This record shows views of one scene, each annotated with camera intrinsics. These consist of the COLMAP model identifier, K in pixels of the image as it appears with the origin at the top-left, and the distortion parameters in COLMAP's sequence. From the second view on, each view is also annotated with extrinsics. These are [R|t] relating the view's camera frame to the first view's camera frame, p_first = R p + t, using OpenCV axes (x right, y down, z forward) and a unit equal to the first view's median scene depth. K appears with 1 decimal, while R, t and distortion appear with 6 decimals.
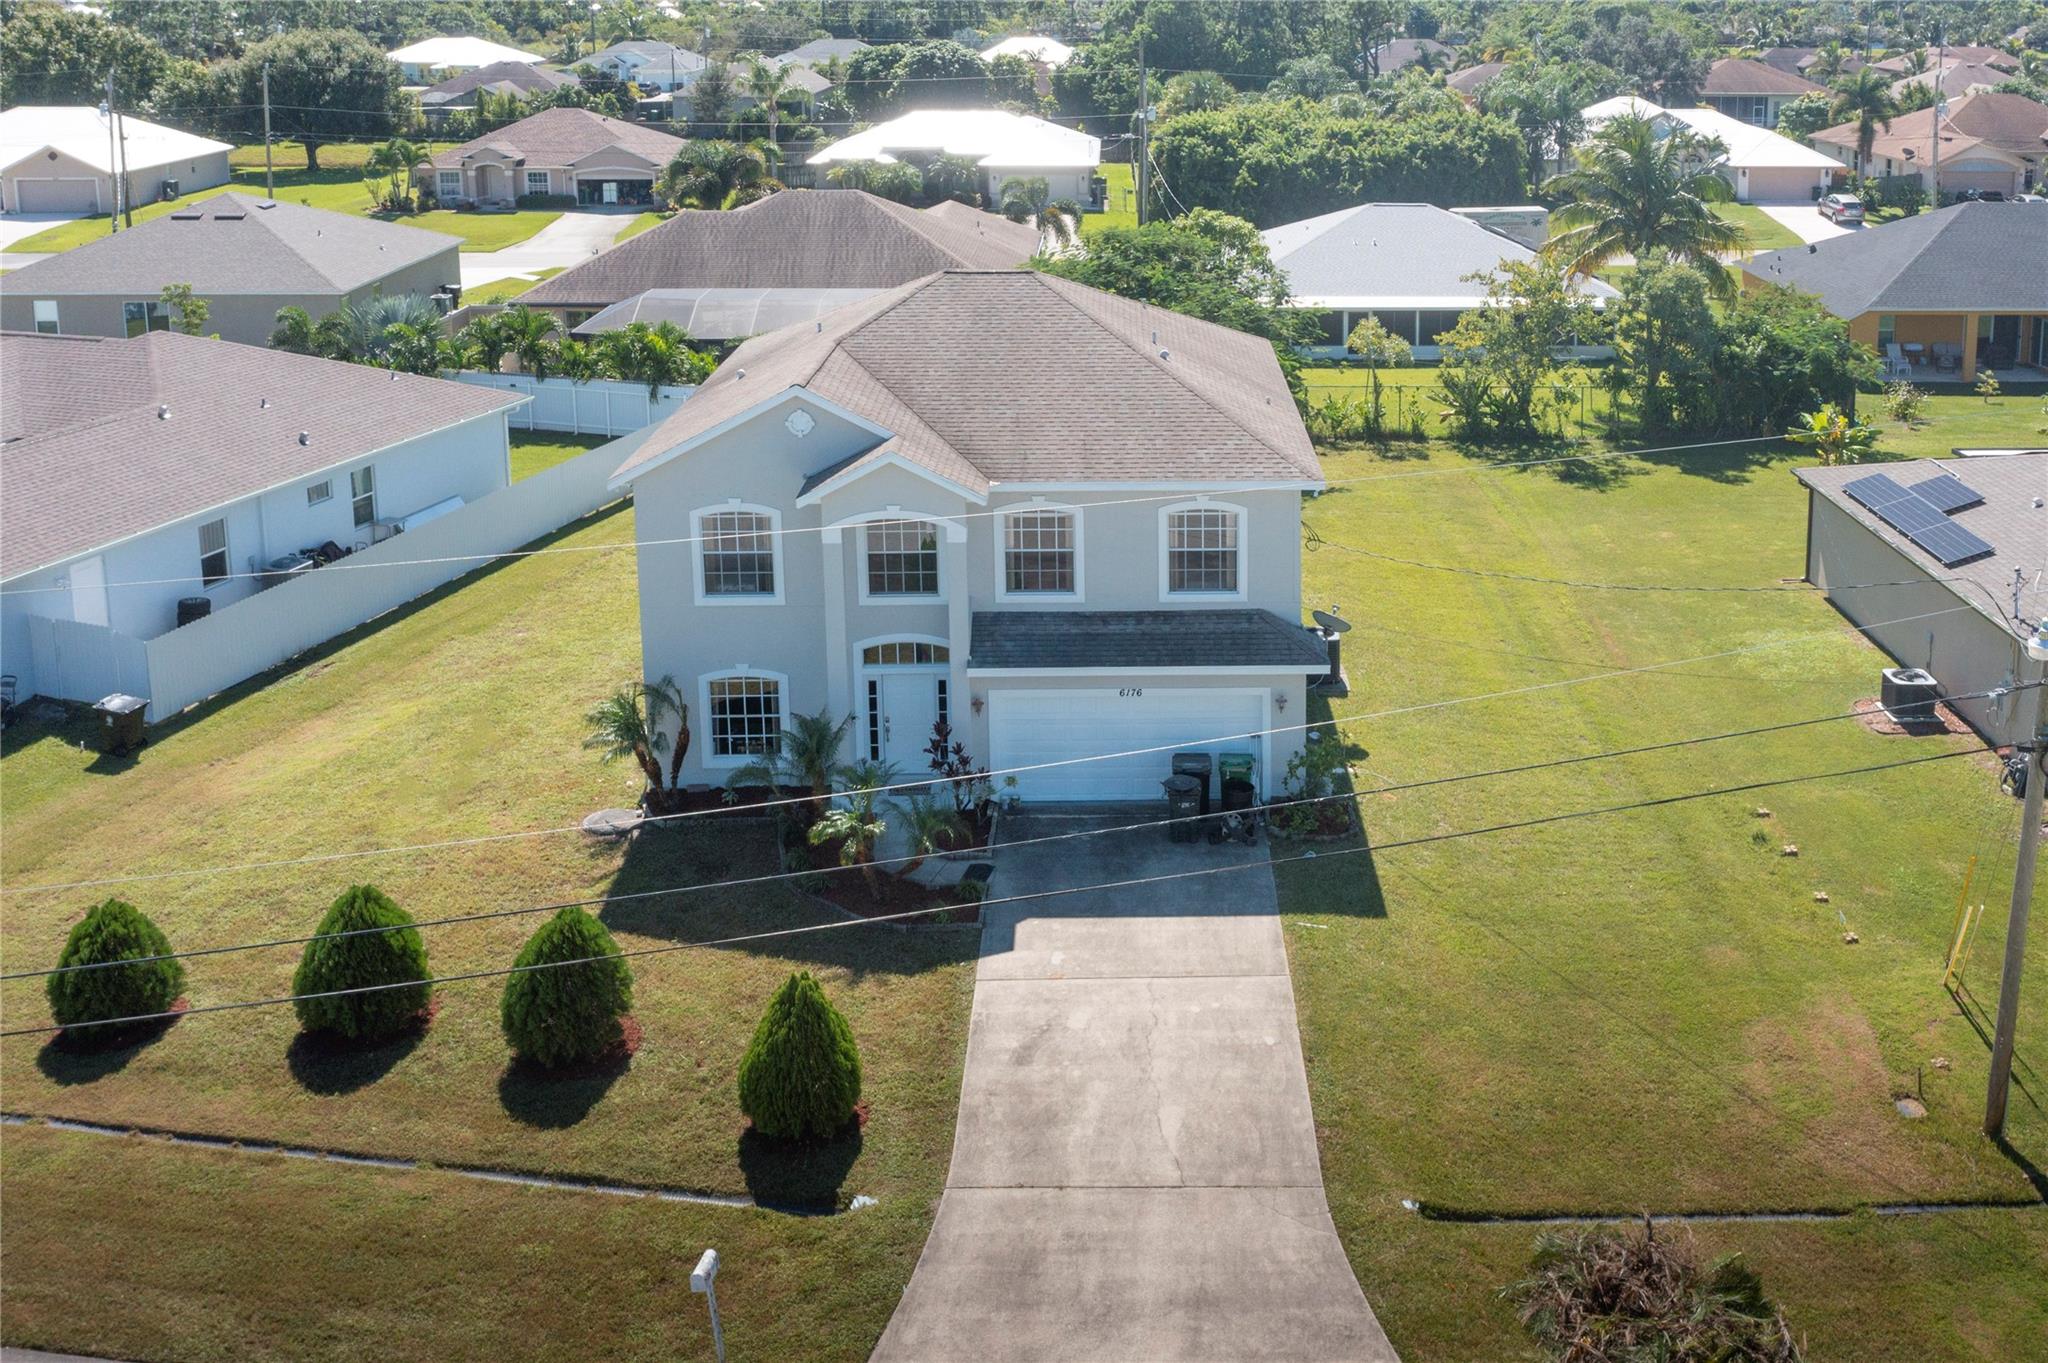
lens RADIAL K [[1978.6, 0, 1207.6], [0, 1978.6, 260.5], [0, 0, 1]] dist [-0.006836, -0.000802]
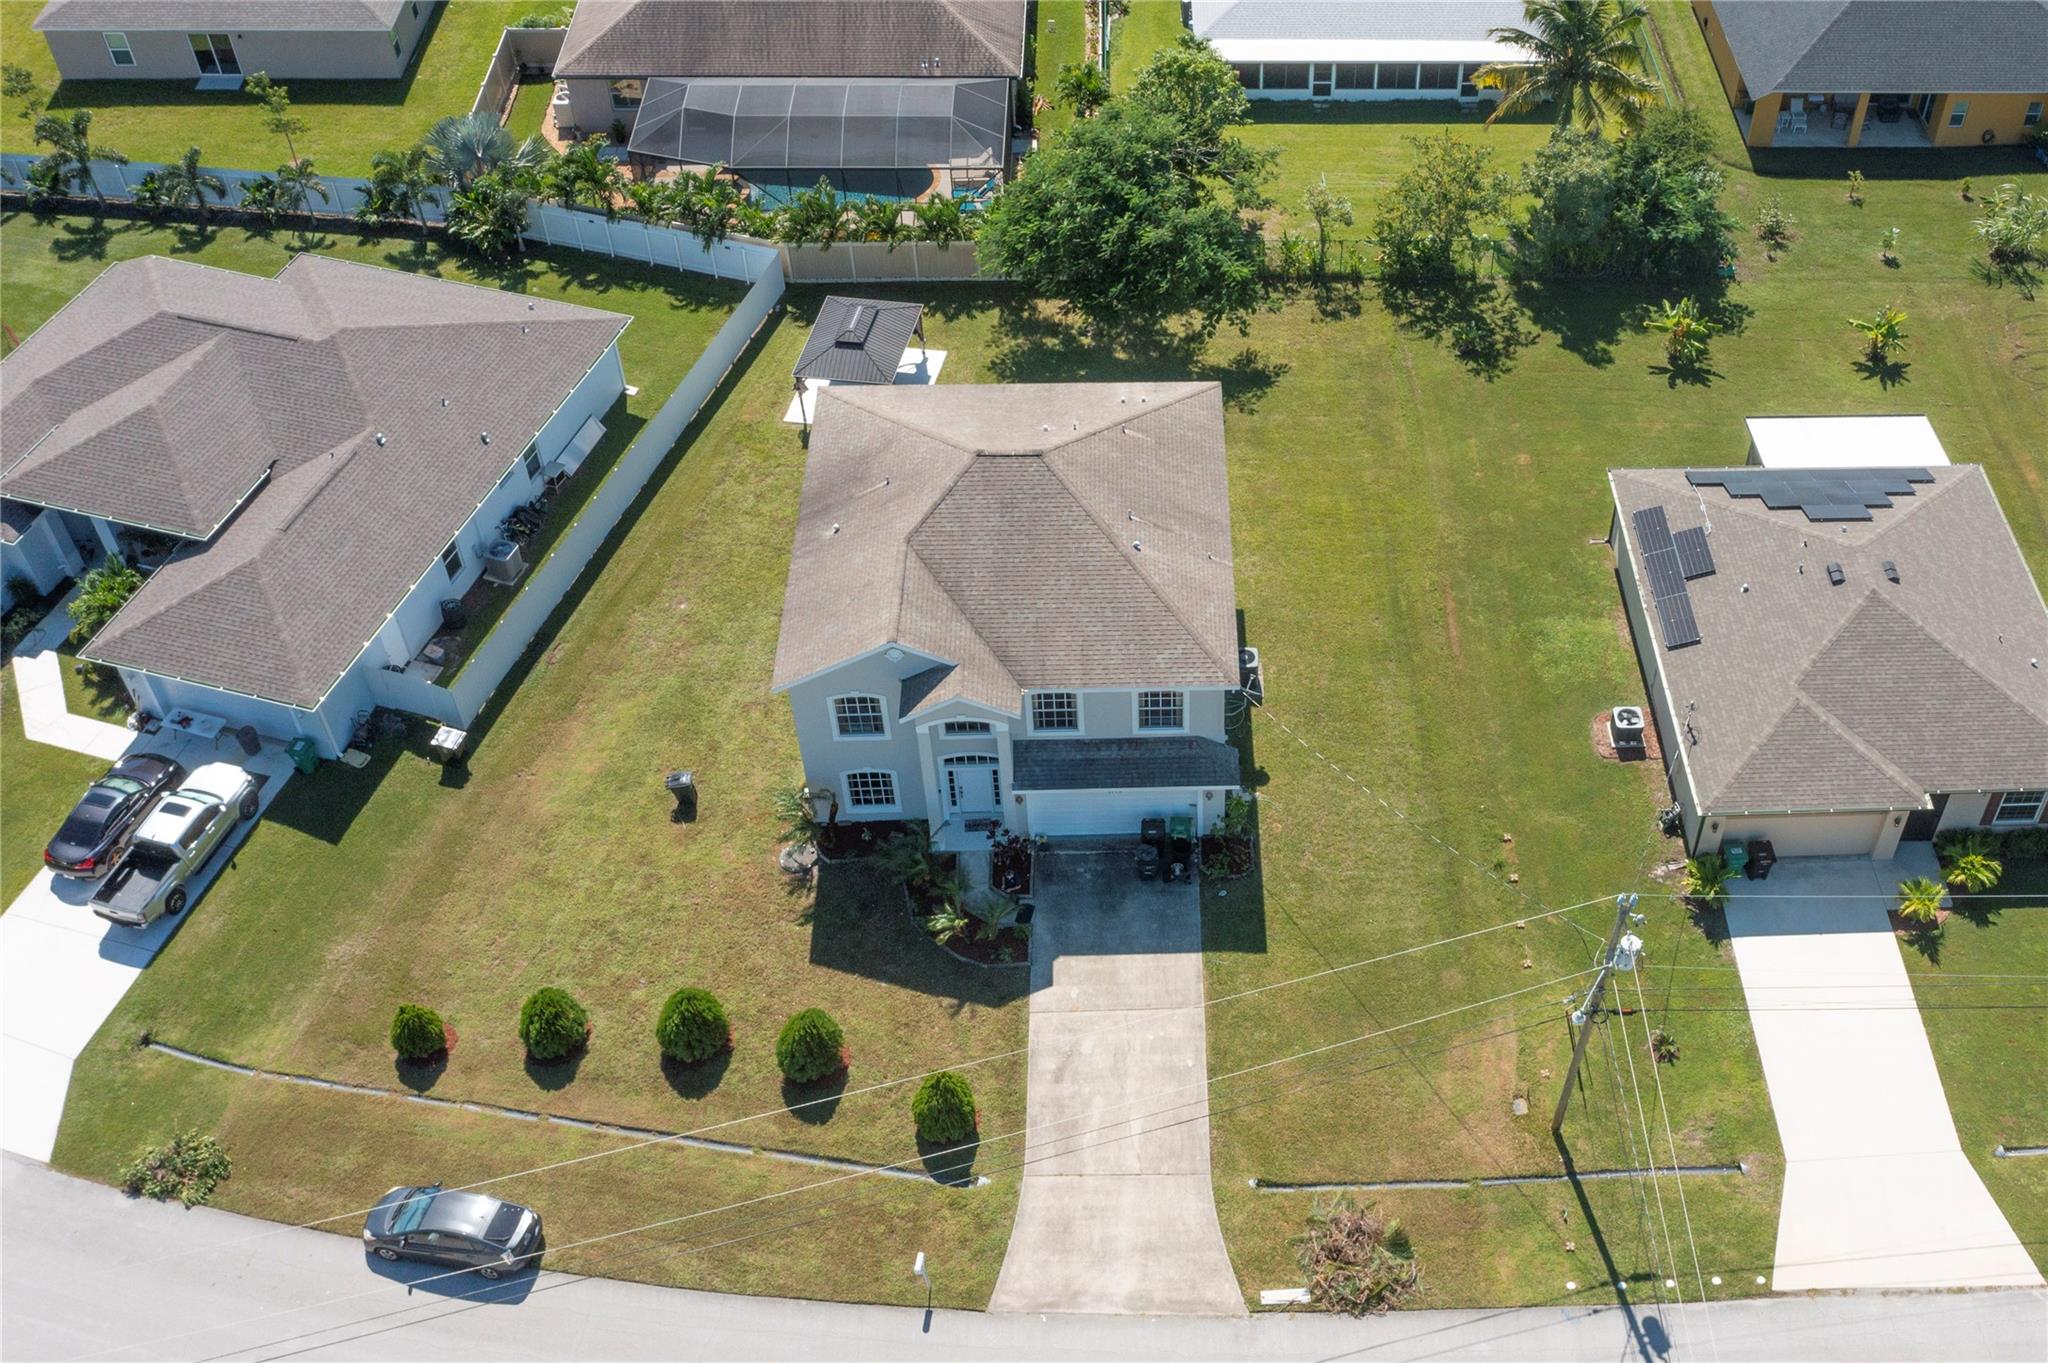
lens RADIAL K [[2171.6, 0, 1292.6], [0, 2171.6, 556.5], [0, 0, 1]] dist [-0.005872, -0.001744]
pose [[0.999175, 0.012907, 0.038507, 0.038887], [-0.032337, 0.826445, 0.562087, -1.045197], [-0.024569, -0.562869, 0.826181, -0.388197]]
